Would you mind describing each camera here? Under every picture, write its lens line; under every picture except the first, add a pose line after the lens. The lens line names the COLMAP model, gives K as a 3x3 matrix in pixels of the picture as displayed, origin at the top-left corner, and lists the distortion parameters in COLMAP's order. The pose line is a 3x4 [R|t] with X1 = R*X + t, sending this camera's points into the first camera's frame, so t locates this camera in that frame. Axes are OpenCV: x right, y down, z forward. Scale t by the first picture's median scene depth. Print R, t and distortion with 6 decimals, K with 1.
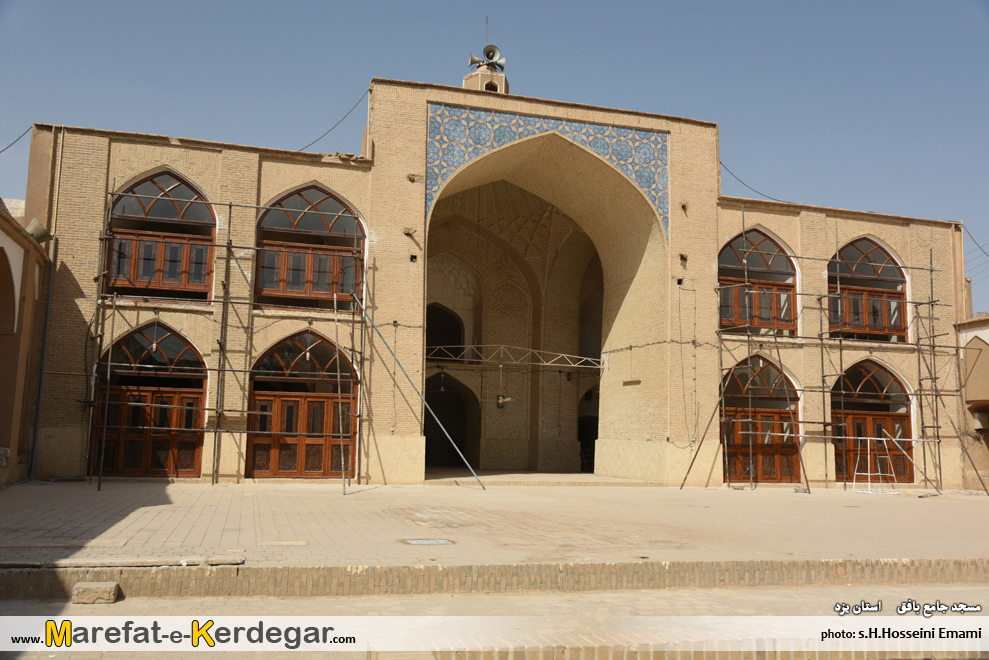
lens RADIAL K [[904.8, 0, 491.2], [0, 904.8, 313.6], [0, 0, 1]] dist [-0.013584, 0.000000]
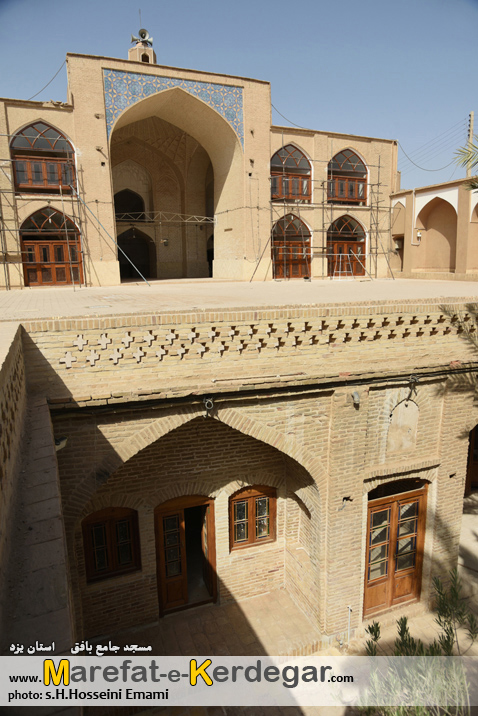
lens RADIAL K [[482.0, 0, 250.4], [0, 482.0, 355.1], [0, 0, 1]] dist [-0.035248, 0.007687]
pose [[0.989414, -0.064126, 0.130183, 0.053559], [0.019103, 0.946820, 0.321197, -0.000118], [-0.143857, -0.315310, 0.938022, -0.064950]]
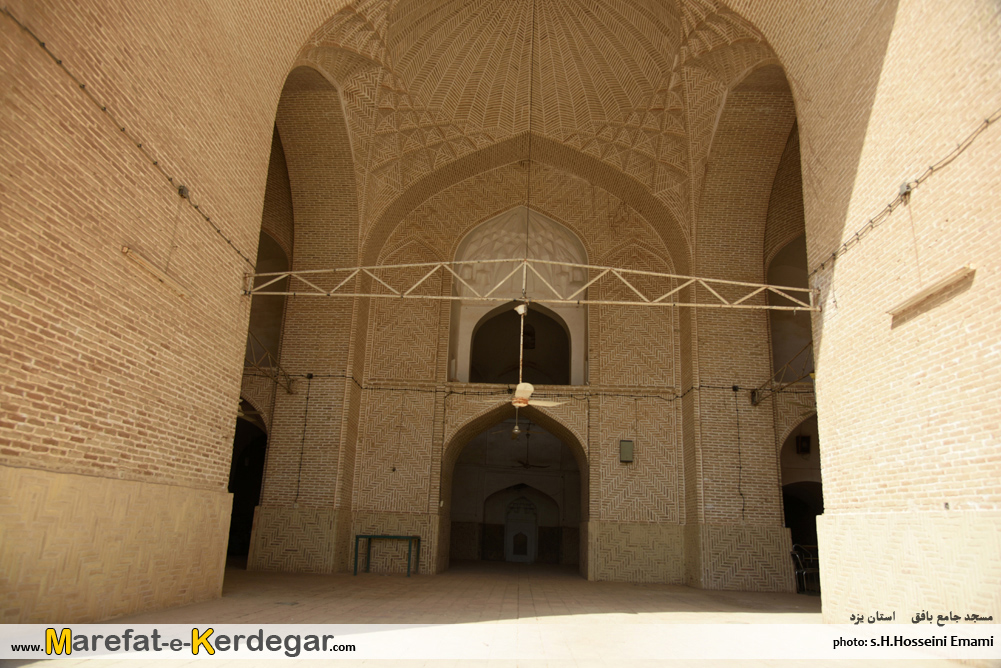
lens RADIAL K [[673.9, 0, 493.3], [0, 673.9, 330.6], [0, 0, 1]] dist [-0.035248, 0.007687]
pose [[0.942666, -0.080272, -0.323941, 0.098556], [0.026830, 0.985729, -0.166188, 0.123817], [0.332658, 0.147969, 0.931367, 0.804336]]
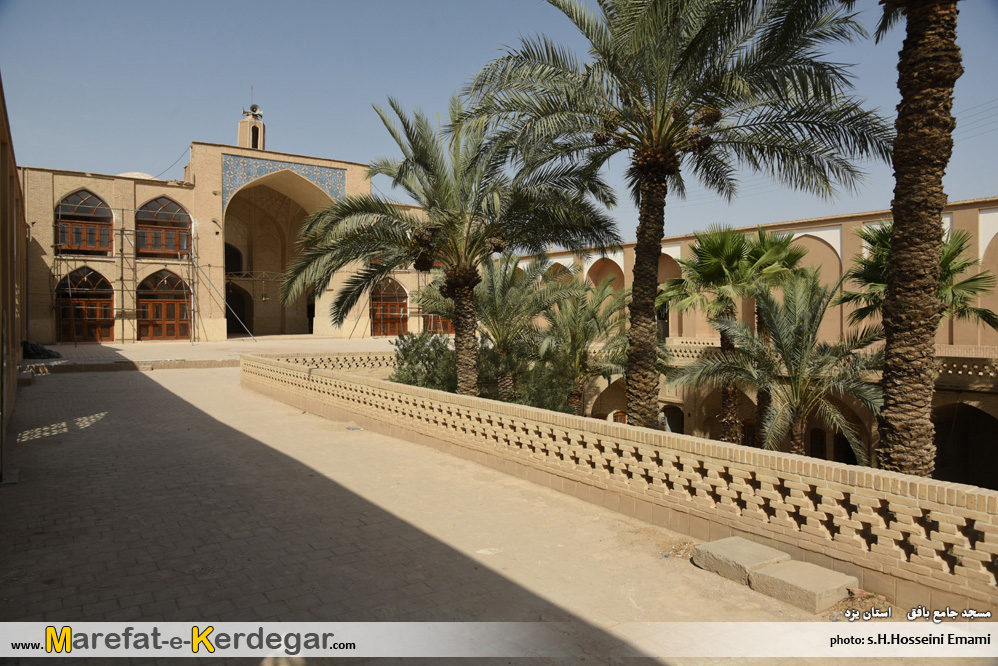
lens RADIAL K [[671.9, 0, 490.2], [0, 671.9, 321.3], [0, 0, 1]] dist [-0.035248, 0.007687]
pose [[0.945789, -0.024581, 0.323851, 0.004152], [-0.025680, 0.988350, 0.150017, -0.098016], [-0.323766, -0.150201, 0.934139, -0.598269]]
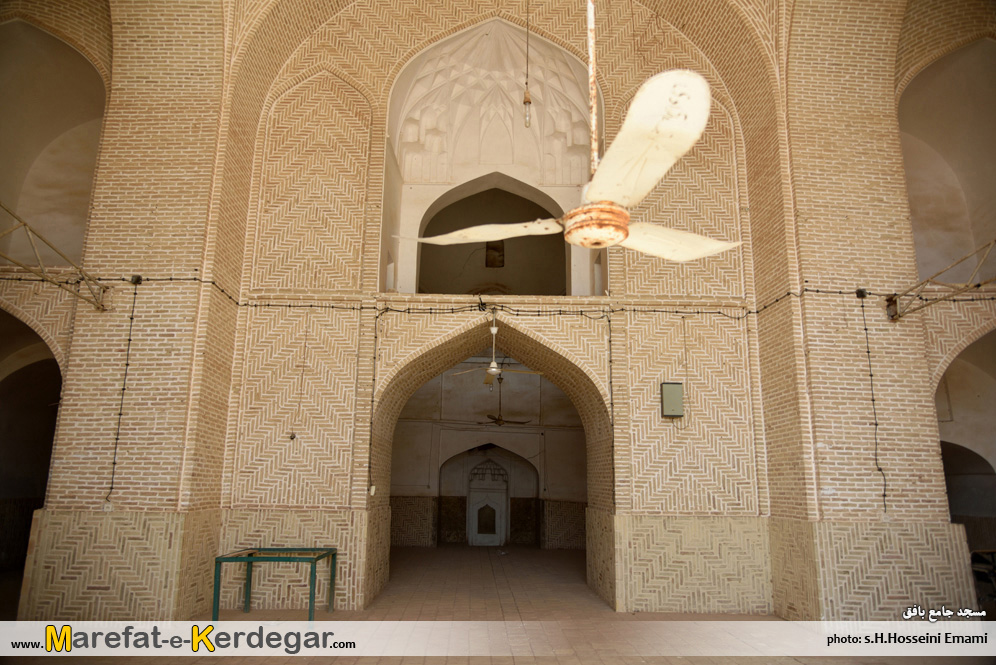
lens RADIAL K [[670.5, 0, 494.7], [0, 670.5, 325.6], [0, 0, 1]] dist [-0.035248, 0.007687]
pose [[0.964336, -0.067057, -0.256044, 0.017392], [0.043998, 0.994528, -0.094756, 0.123309], [0.260997, 0.080111, 0.962010, 1.015350]]
